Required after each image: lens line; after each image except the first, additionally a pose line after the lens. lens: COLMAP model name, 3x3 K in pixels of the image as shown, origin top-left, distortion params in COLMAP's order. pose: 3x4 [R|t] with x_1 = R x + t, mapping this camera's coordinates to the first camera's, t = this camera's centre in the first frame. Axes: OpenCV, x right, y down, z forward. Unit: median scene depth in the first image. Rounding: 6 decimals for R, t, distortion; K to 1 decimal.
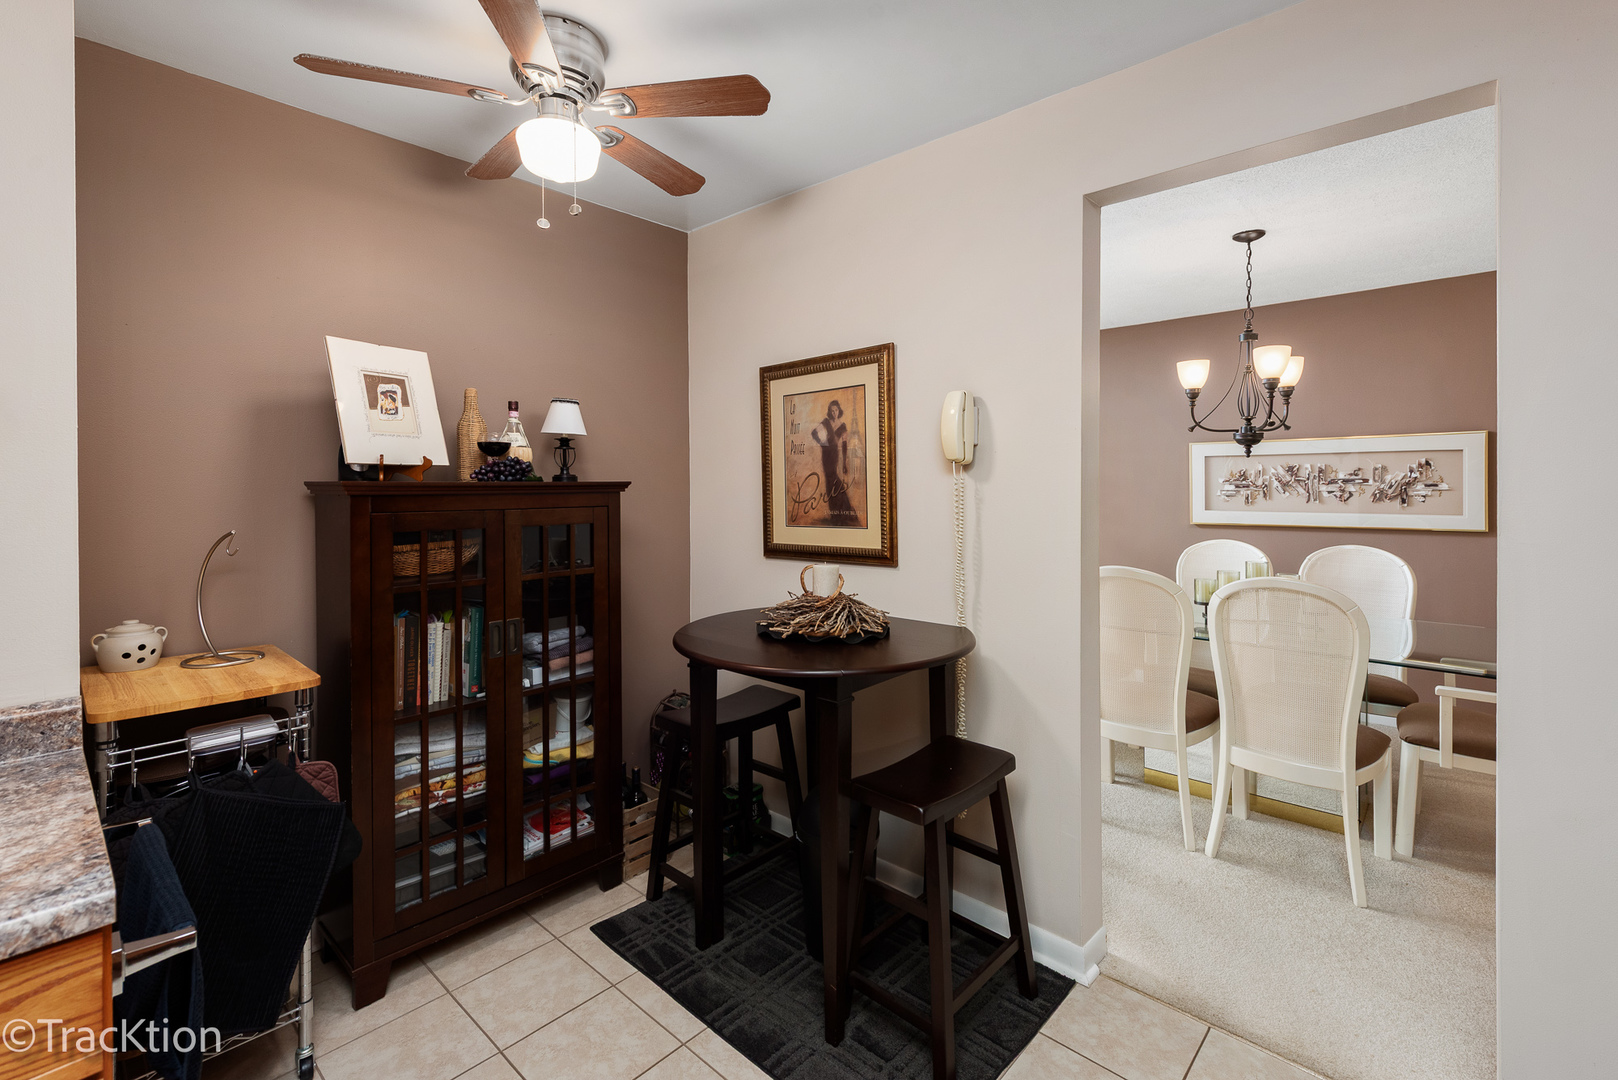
lens RADIAL K [[726.6, 0, 810.8], [0, 726.6, 493.8], [0, 0, 1]] dist [0.001018, 0.000197]
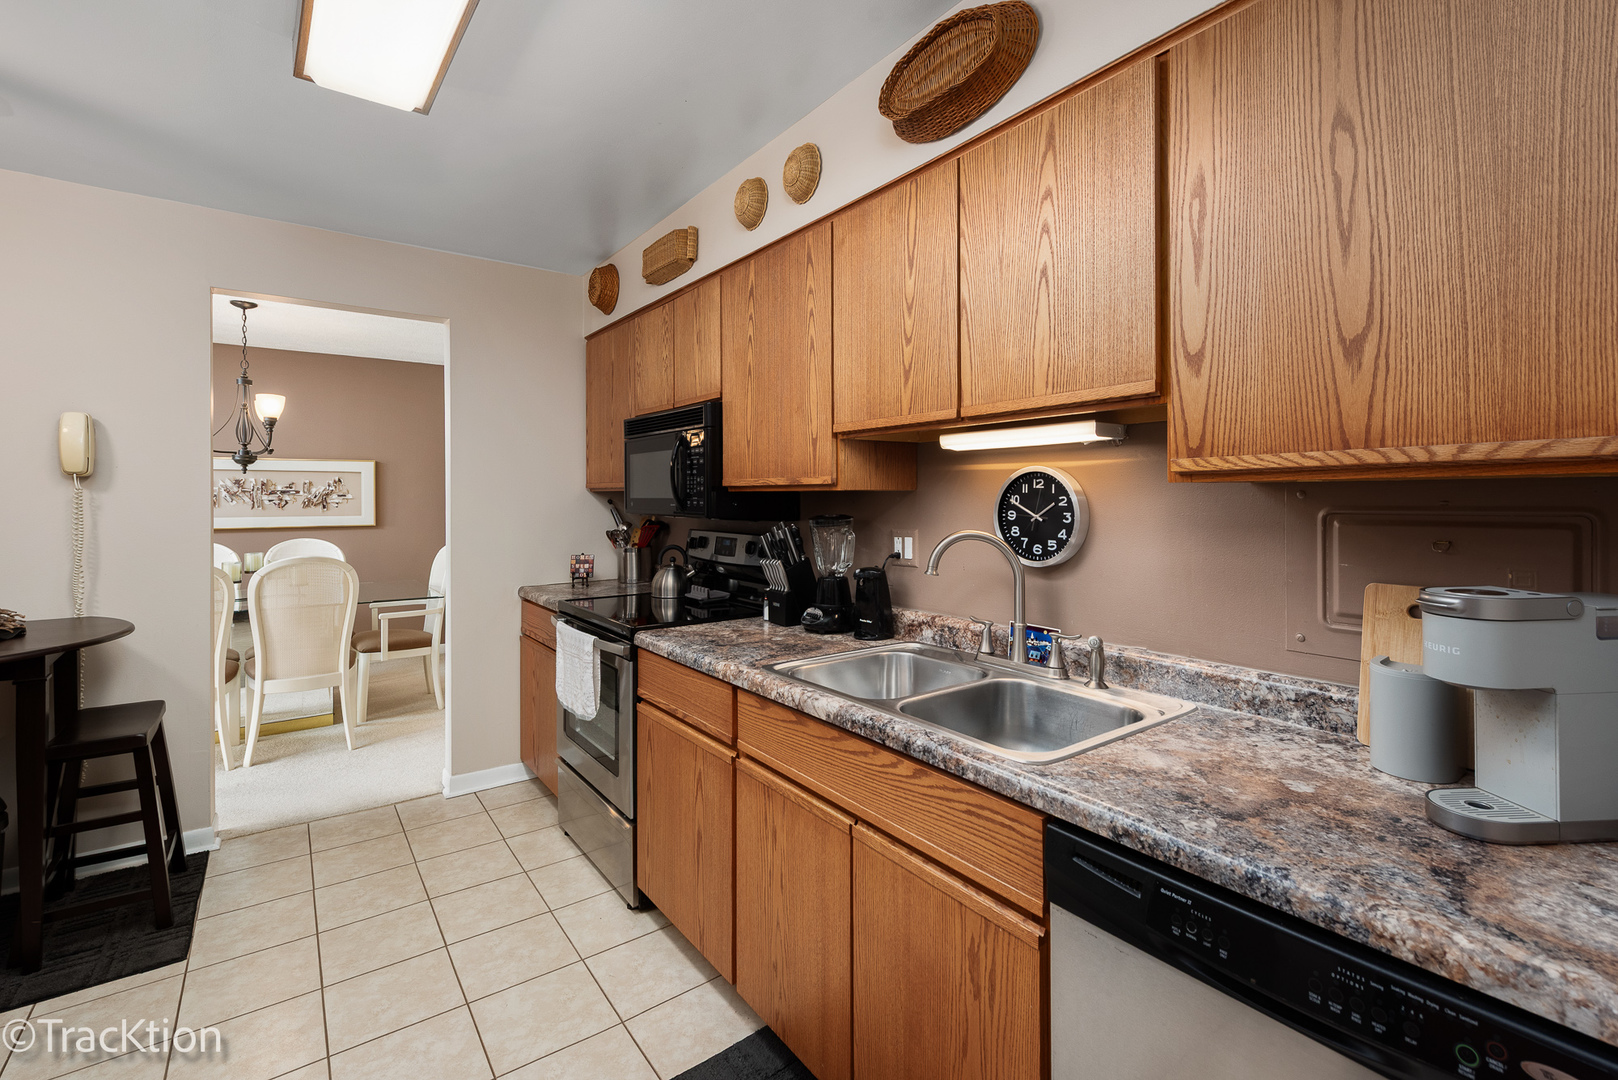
lens RADIAL K [[726.6, 0, 810.8], [0, 726.6, 493.8], [0, 0, 1]] dist [0.001018, 0.000197]
pose [[0.195779, 0.005679, 0.980631, -0.477084], [0.007207, 0.999948, -0.007230, 0.002278], [-0.980621, 0.008483, 0.195728, -0.251129]]
